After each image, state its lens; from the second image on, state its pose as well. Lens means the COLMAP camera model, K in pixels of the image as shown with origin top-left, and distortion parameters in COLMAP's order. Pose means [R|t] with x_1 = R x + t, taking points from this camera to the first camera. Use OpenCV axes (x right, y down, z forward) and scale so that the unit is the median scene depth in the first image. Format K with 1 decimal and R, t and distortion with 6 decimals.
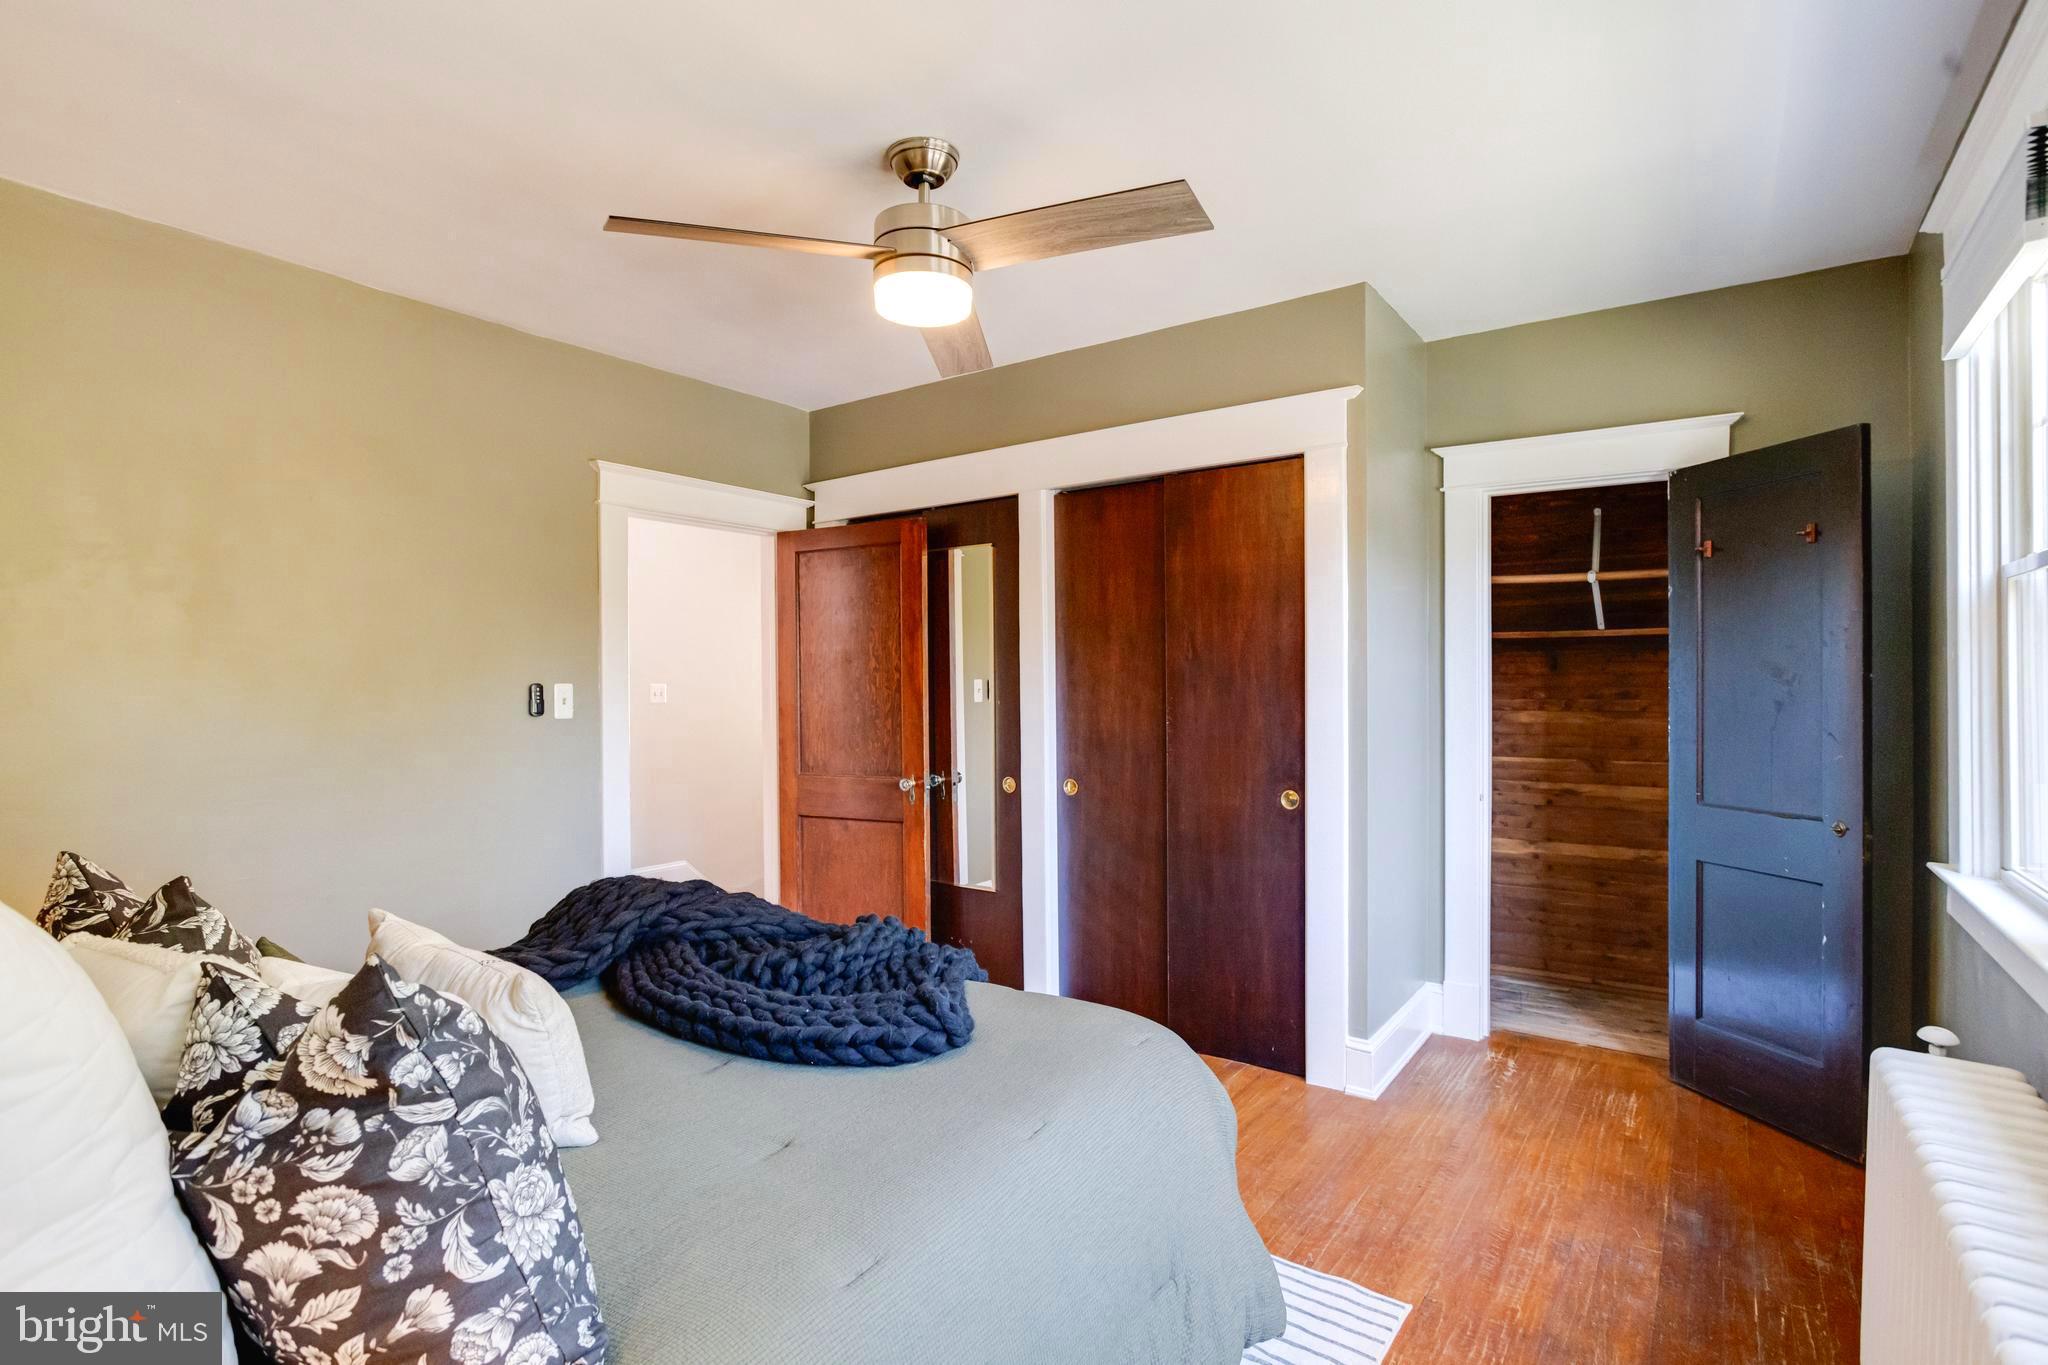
lens RADIAL K [[1000.6, 0, 1022.2], [0, 1000.6, 688.2], [0, 0, 1]] dist [-0.031856, 0.015574]
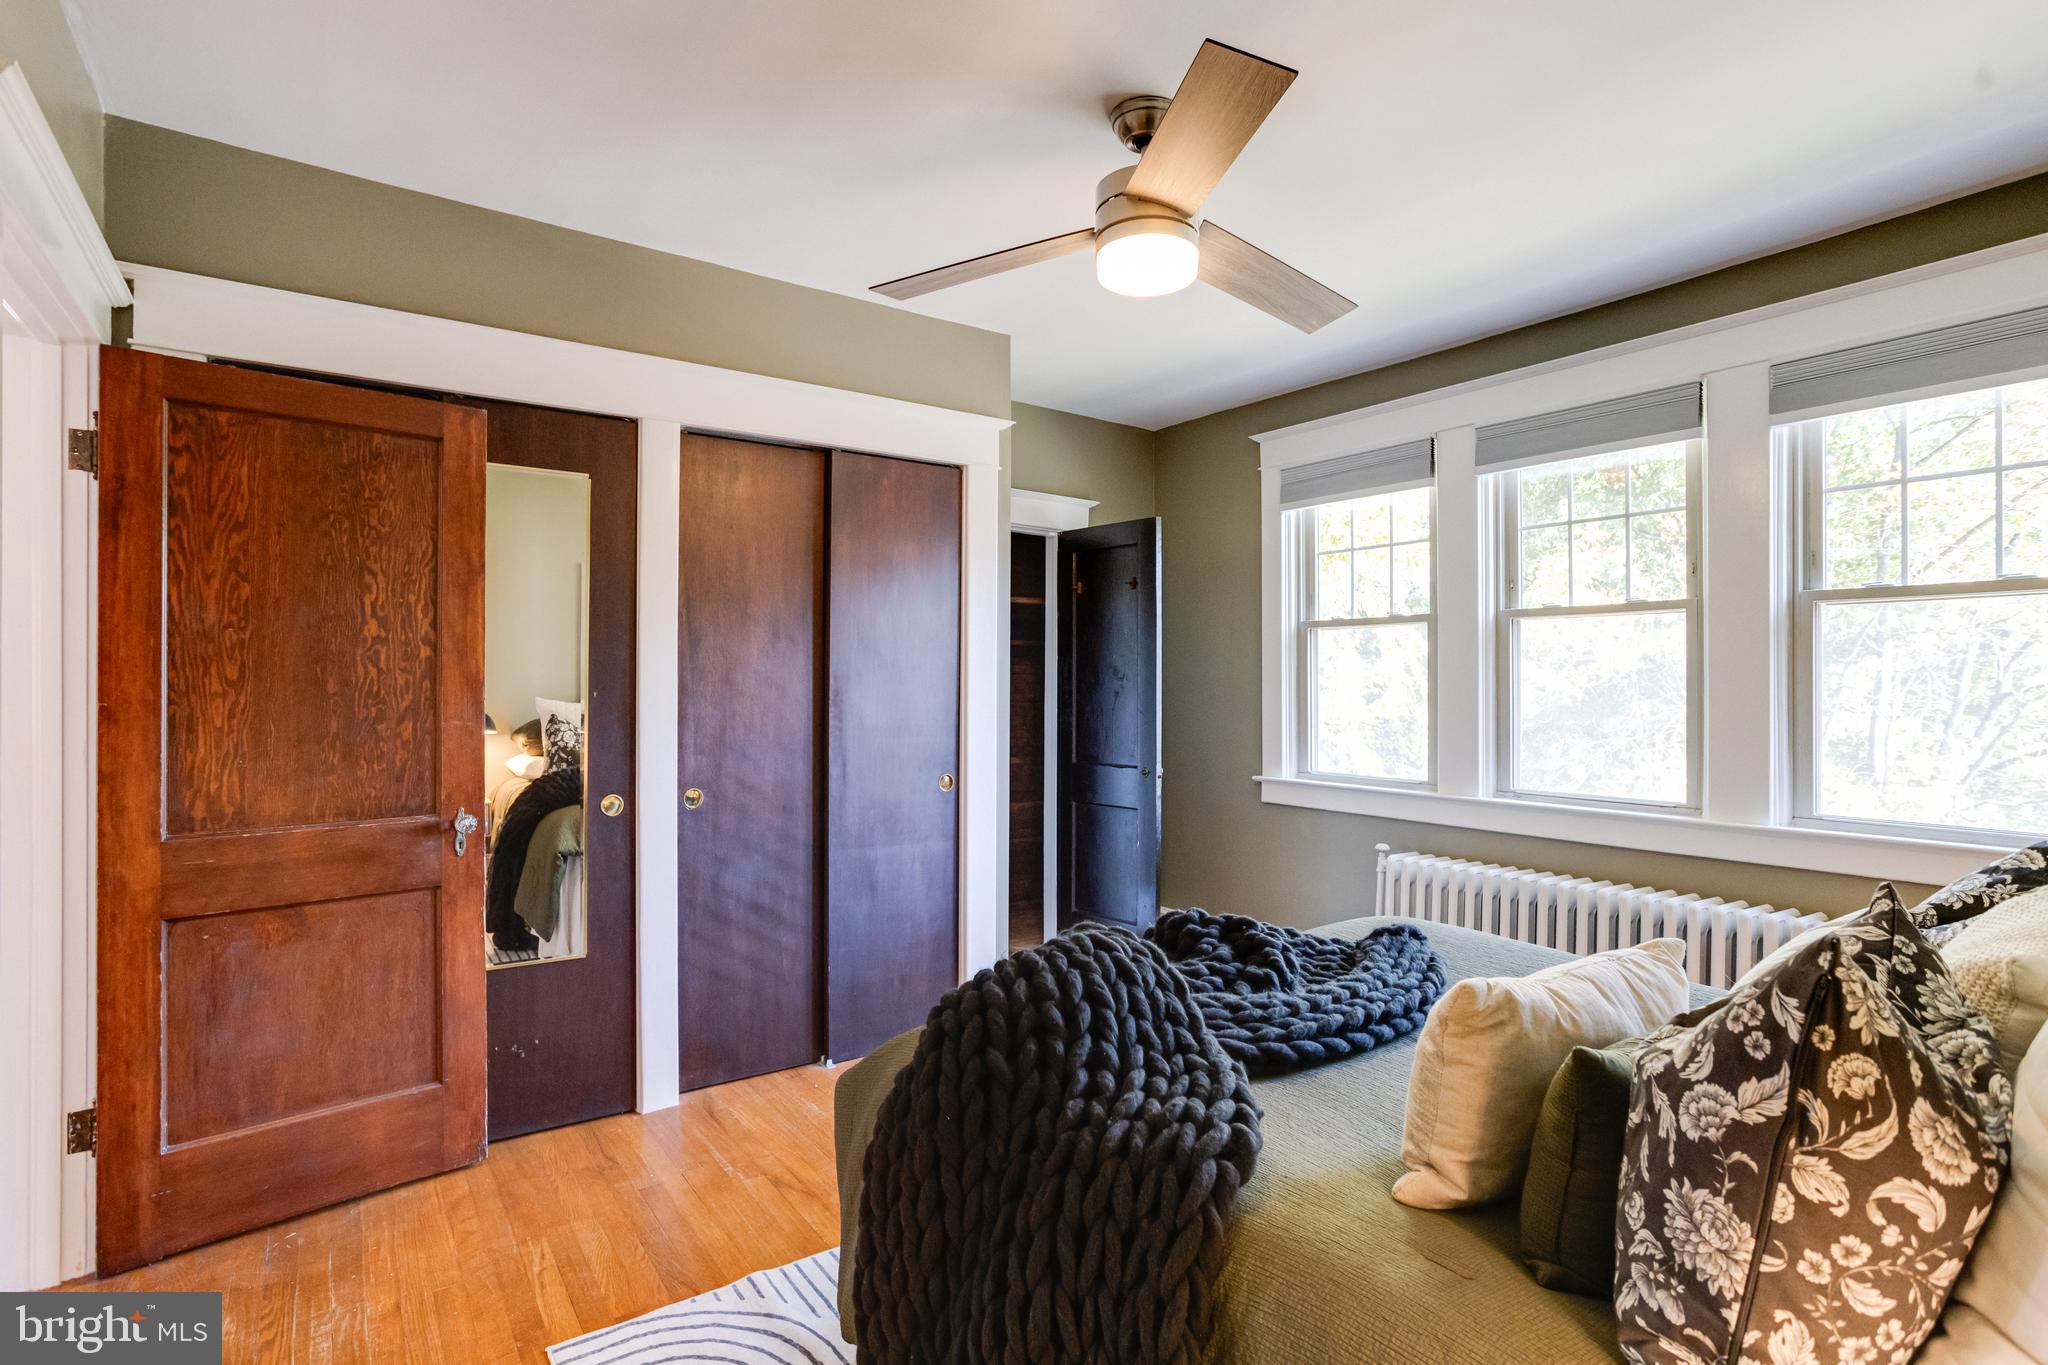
lens RADIAL K [[1000.6, 0, 1033.8], [0, 1000.6, 681.5], [0, 0, 1]] dist [-0.031856, 0.015574]
pose [[0.329806, 0.011277, 0.943981, -0.597809], [-0.004060, 0.999936, -0.010527, 0.010993], [-0.944040, -0.000361, 0.329831, 0.459483]]
